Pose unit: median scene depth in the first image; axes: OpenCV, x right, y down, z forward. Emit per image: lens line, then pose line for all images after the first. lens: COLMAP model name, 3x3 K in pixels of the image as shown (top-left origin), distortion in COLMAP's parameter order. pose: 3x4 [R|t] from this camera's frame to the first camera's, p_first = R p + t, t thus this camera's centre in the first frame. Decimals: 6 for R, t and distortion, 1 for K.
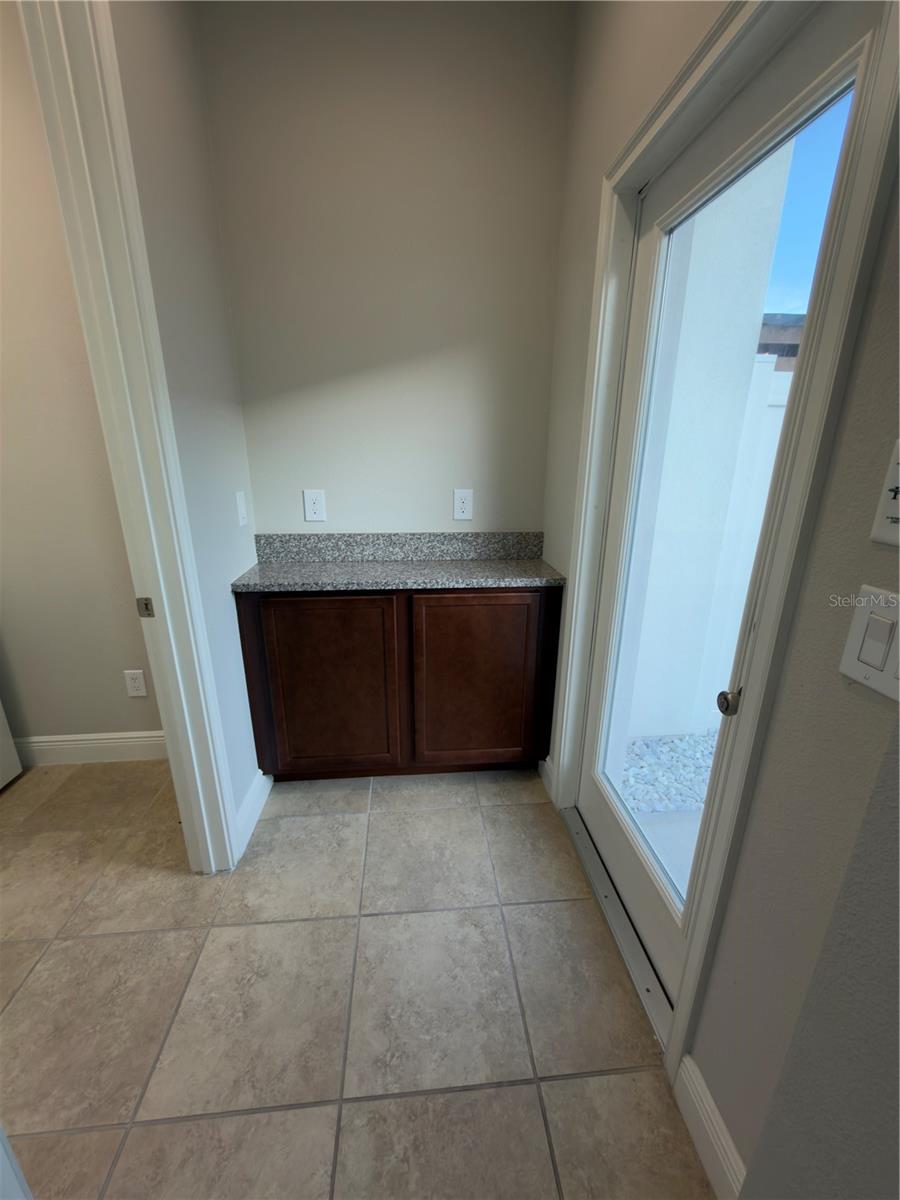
lens RADIAL K [[480.5, 0, 452.1], [0, 480.5, 595.6], [0, 0, 1]] dist [-0.002107, 0.000013]
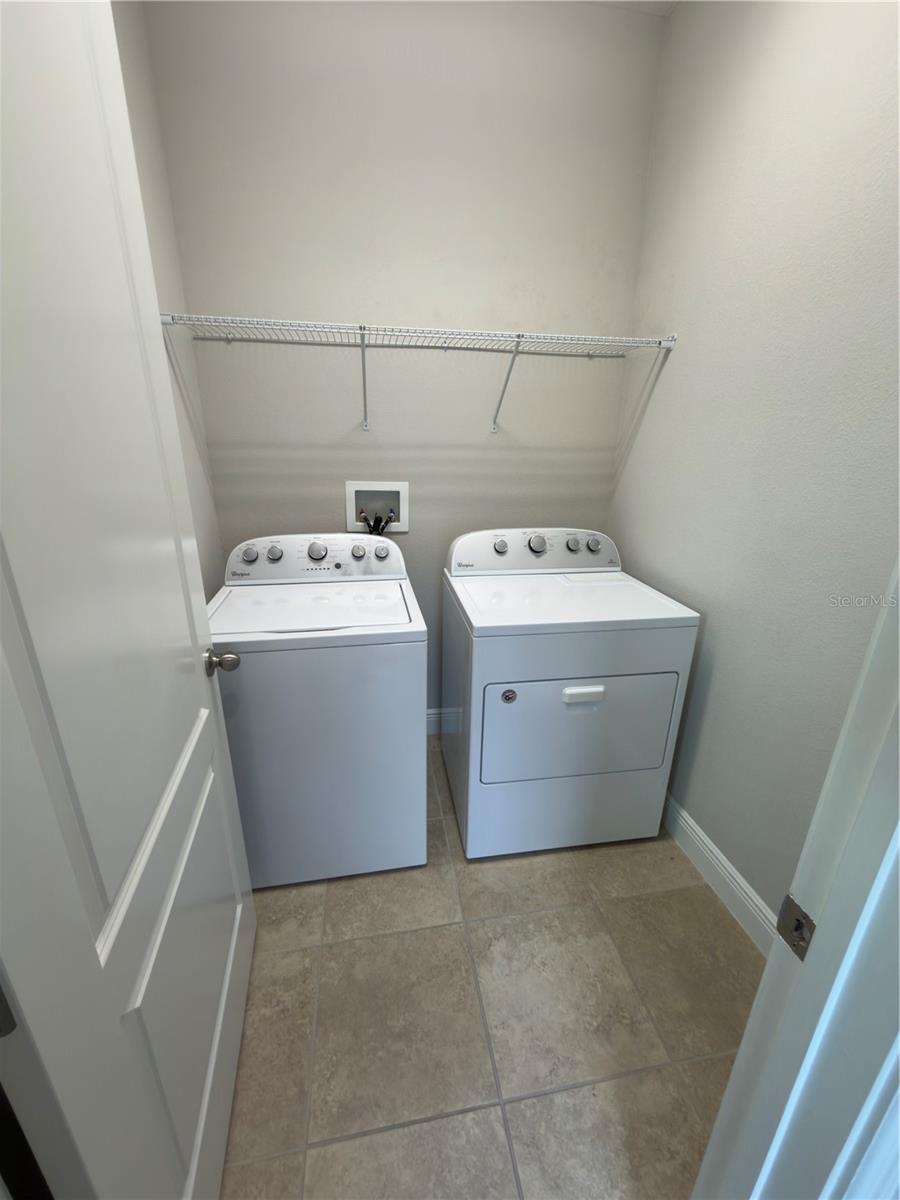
lens RADIAL K [[480.5, 0, 453.4], [0, 480.5, 601.1], [0, 0, 1]] dist [-0.002107, 0.000013]
pose [[0.087825, 0.318185, -0.943952, -0.281932], [-0.312500, 0.908577, 0.277186, -0.173072], [0.945849, 0.270641, 0.179228, 0.441232]]
